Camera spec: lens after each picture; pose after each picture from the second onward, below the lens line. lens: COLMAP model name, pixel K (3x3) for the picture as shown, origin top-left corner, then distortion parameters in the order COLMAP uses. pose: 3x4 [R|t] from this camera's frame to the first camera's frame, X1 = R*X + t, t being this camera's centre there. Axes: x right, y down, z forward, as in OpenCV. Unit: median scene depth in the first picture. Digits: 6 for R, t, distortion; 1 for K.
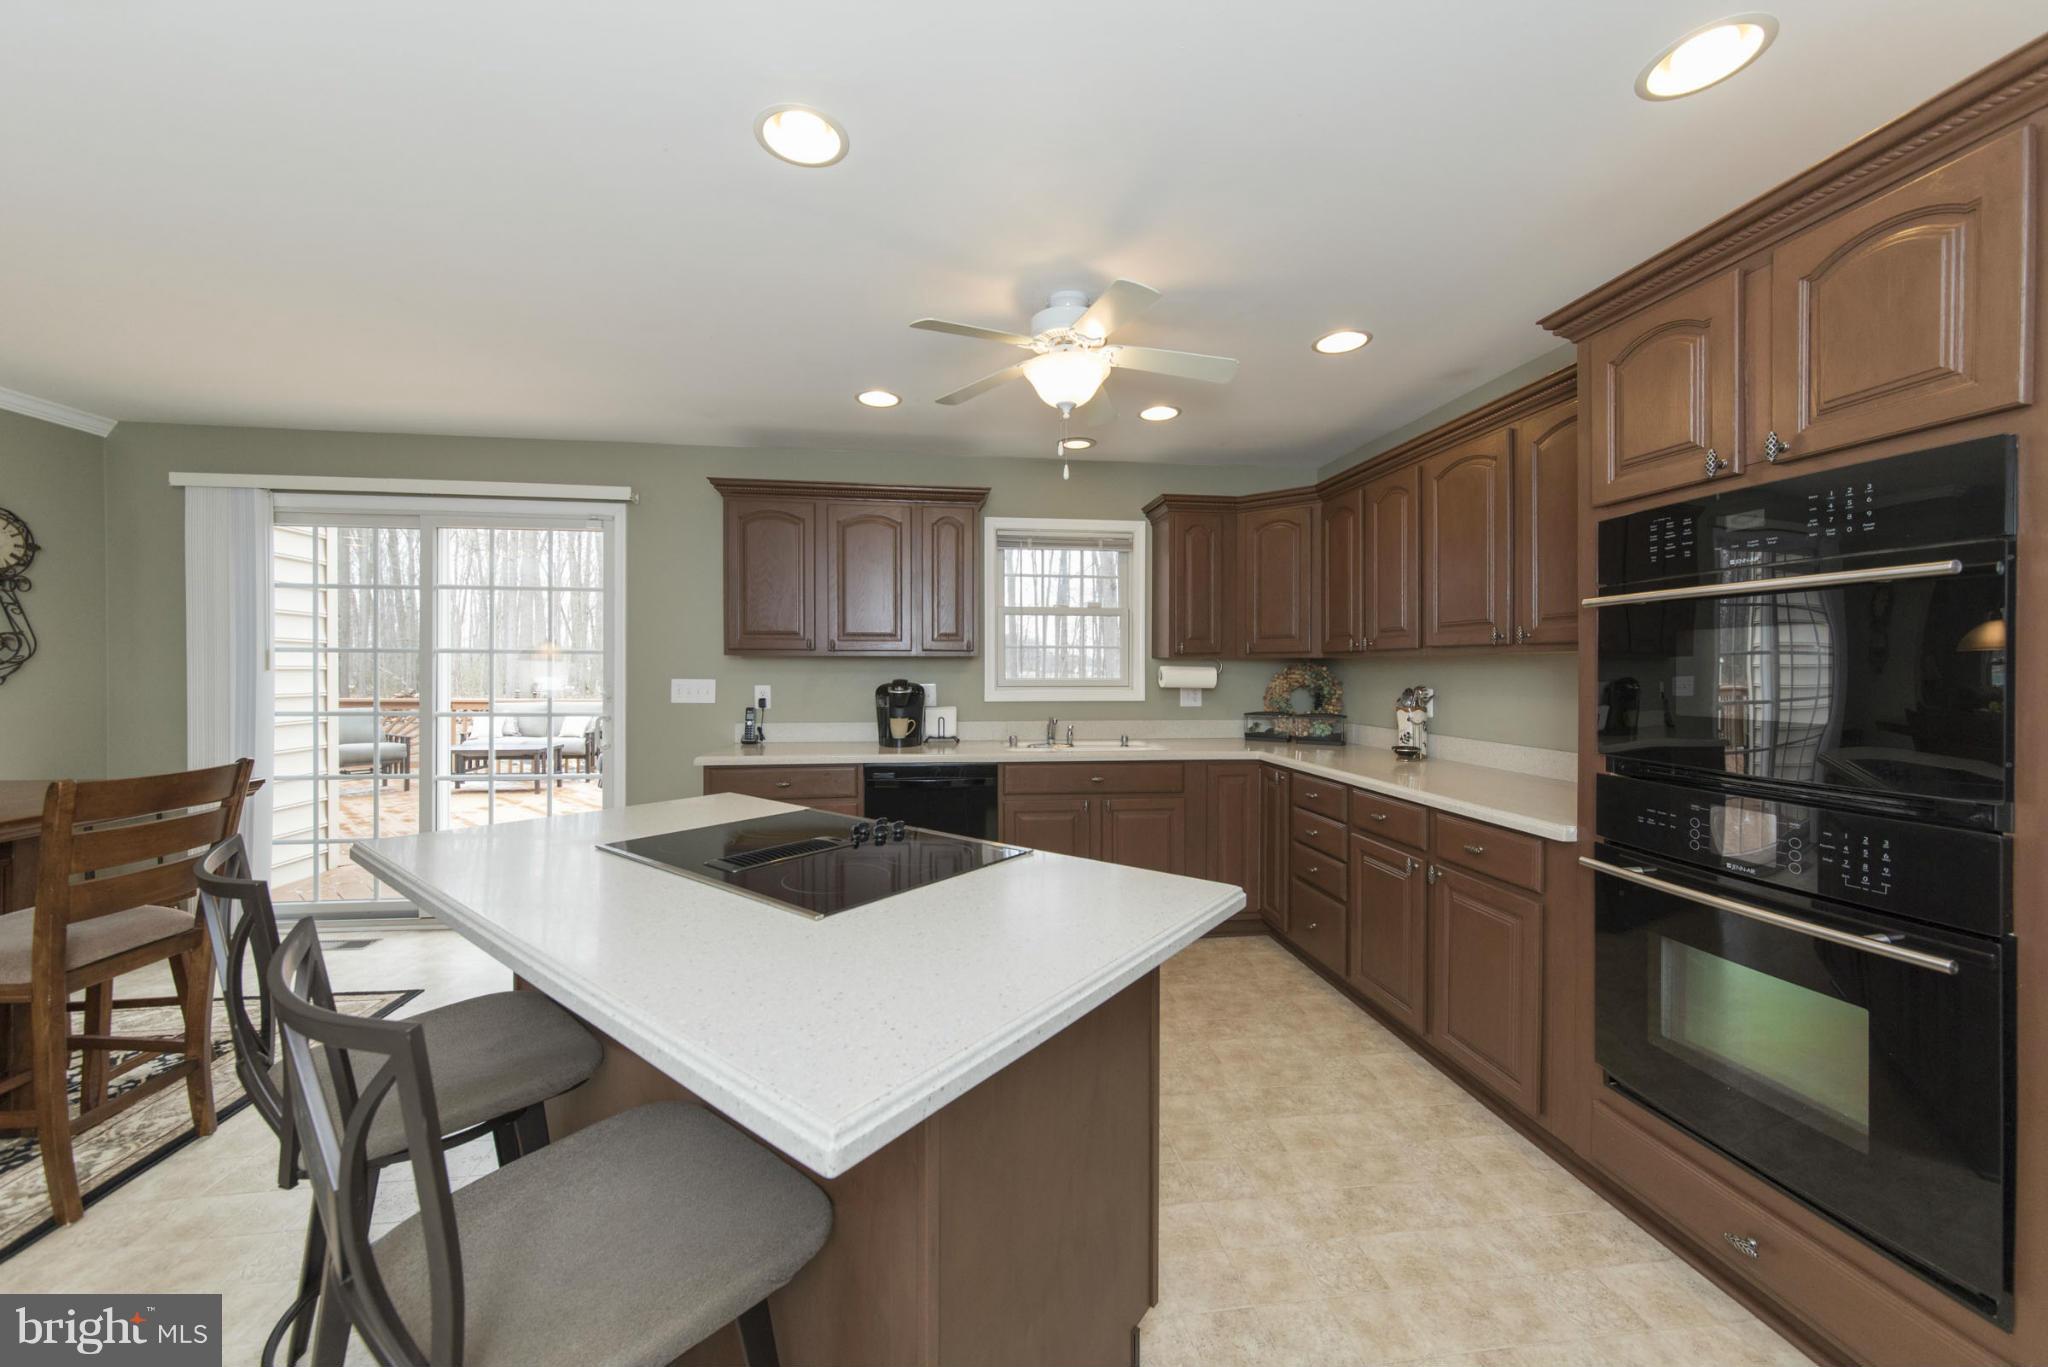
lens RADIAL K [[781.5, 0, 1017.6], [0, 781.5, 673.0], [0, 0, 1]] dist [-0.000224, 0.000034]
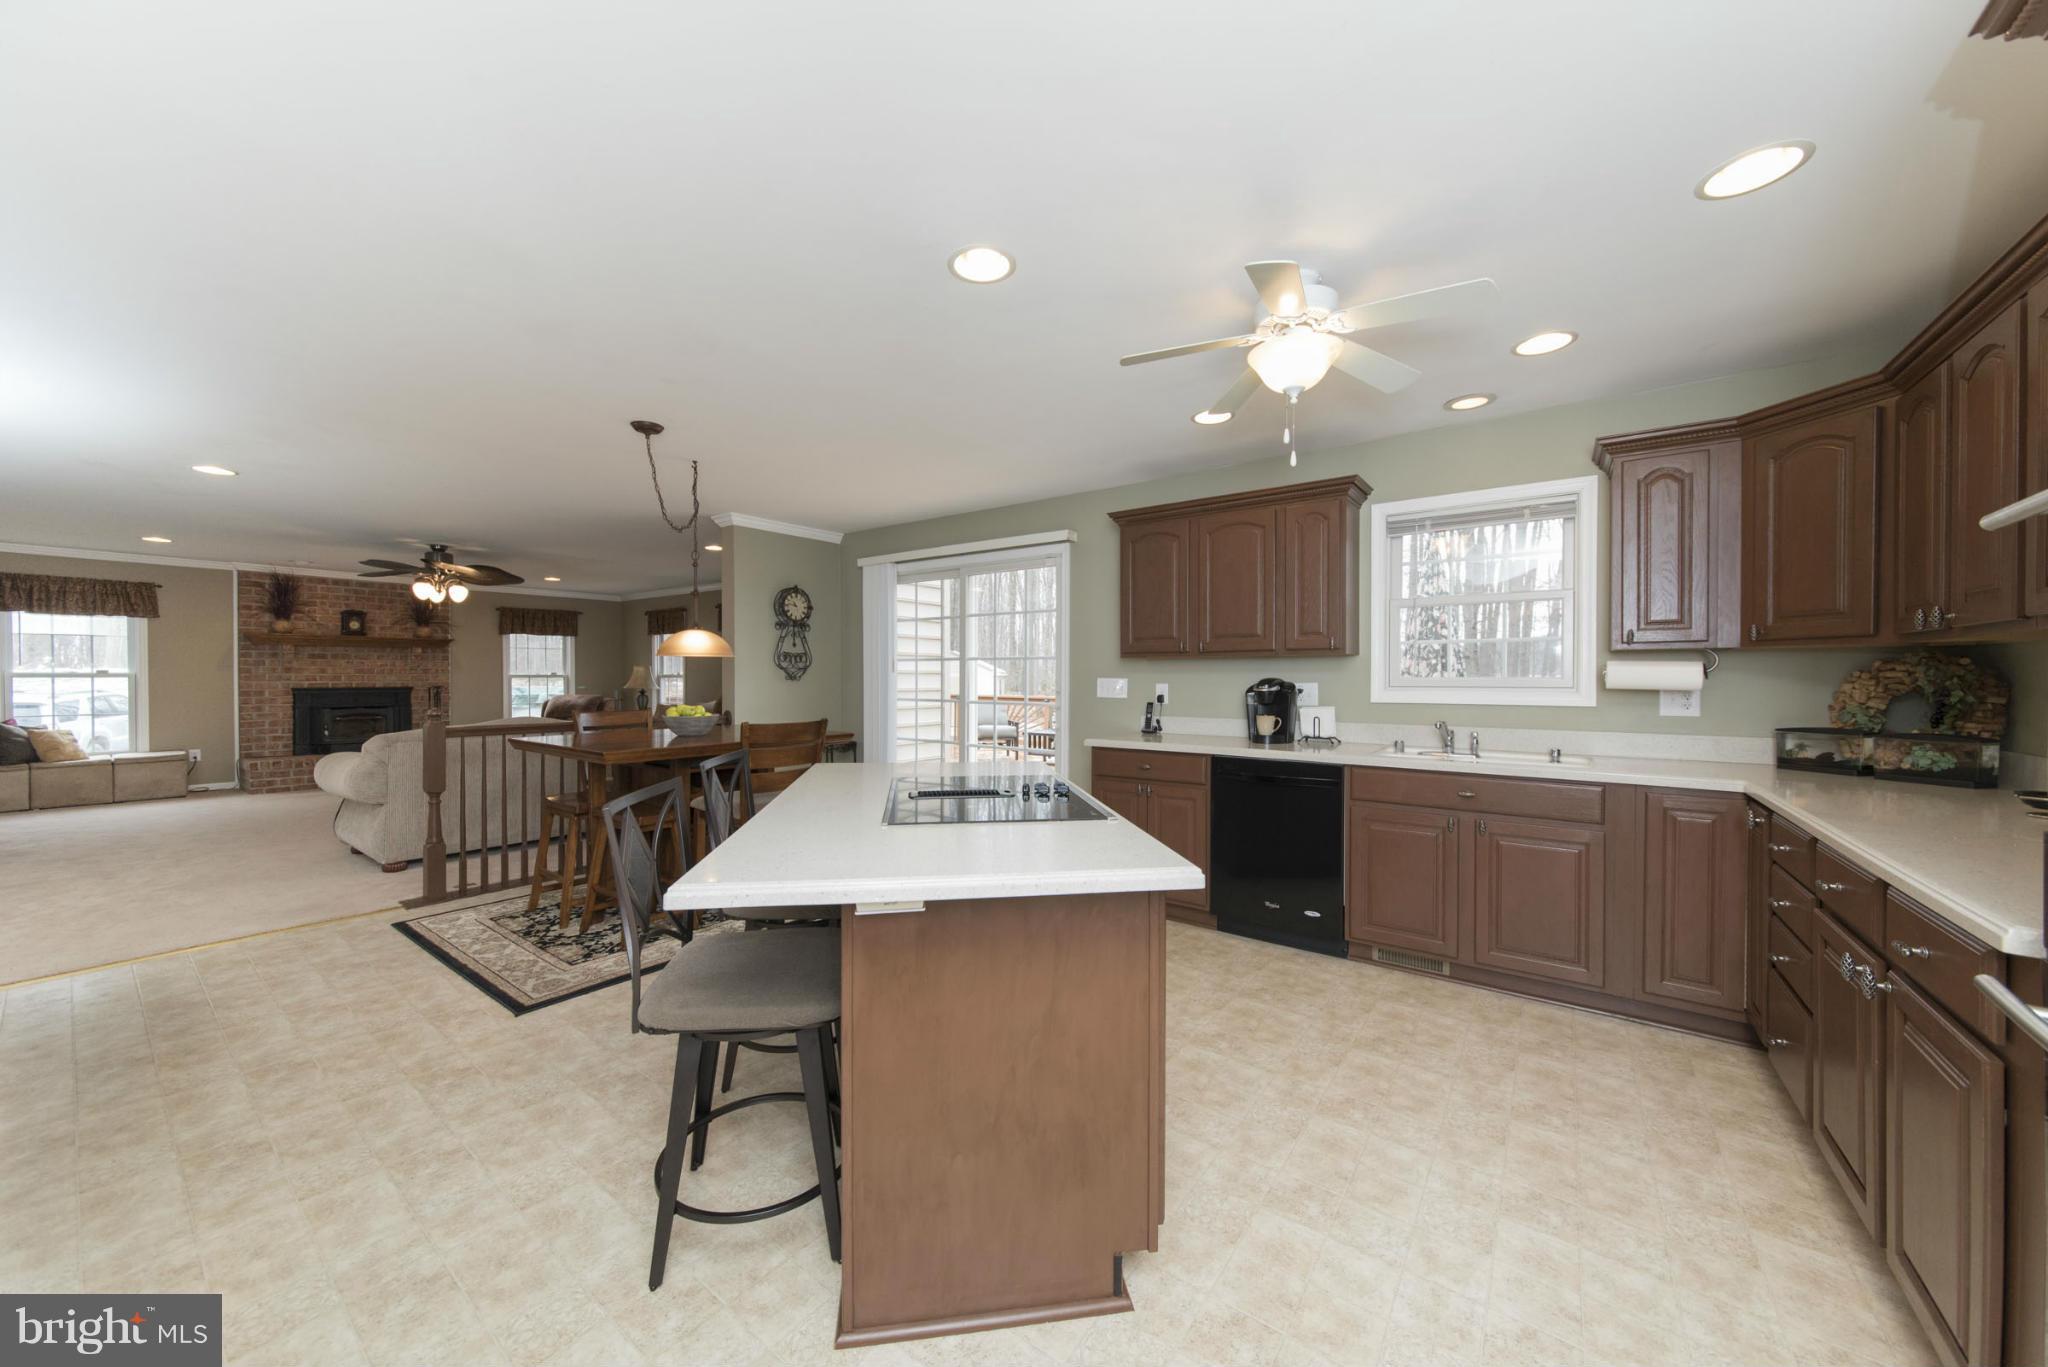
lens RADIAL K [[758.8, 0, 1024.0], [0, 758.8, 683.5], [0, 0, 1]] dist [0.008761, 0.000010]
pose [[0.700925, 0.003221, -0.713228, 0.336905], [-0.003045, 0.999994, 0.001523, 0.014716], [0.713229, 0.001104, 0.700930, 0.066870]]
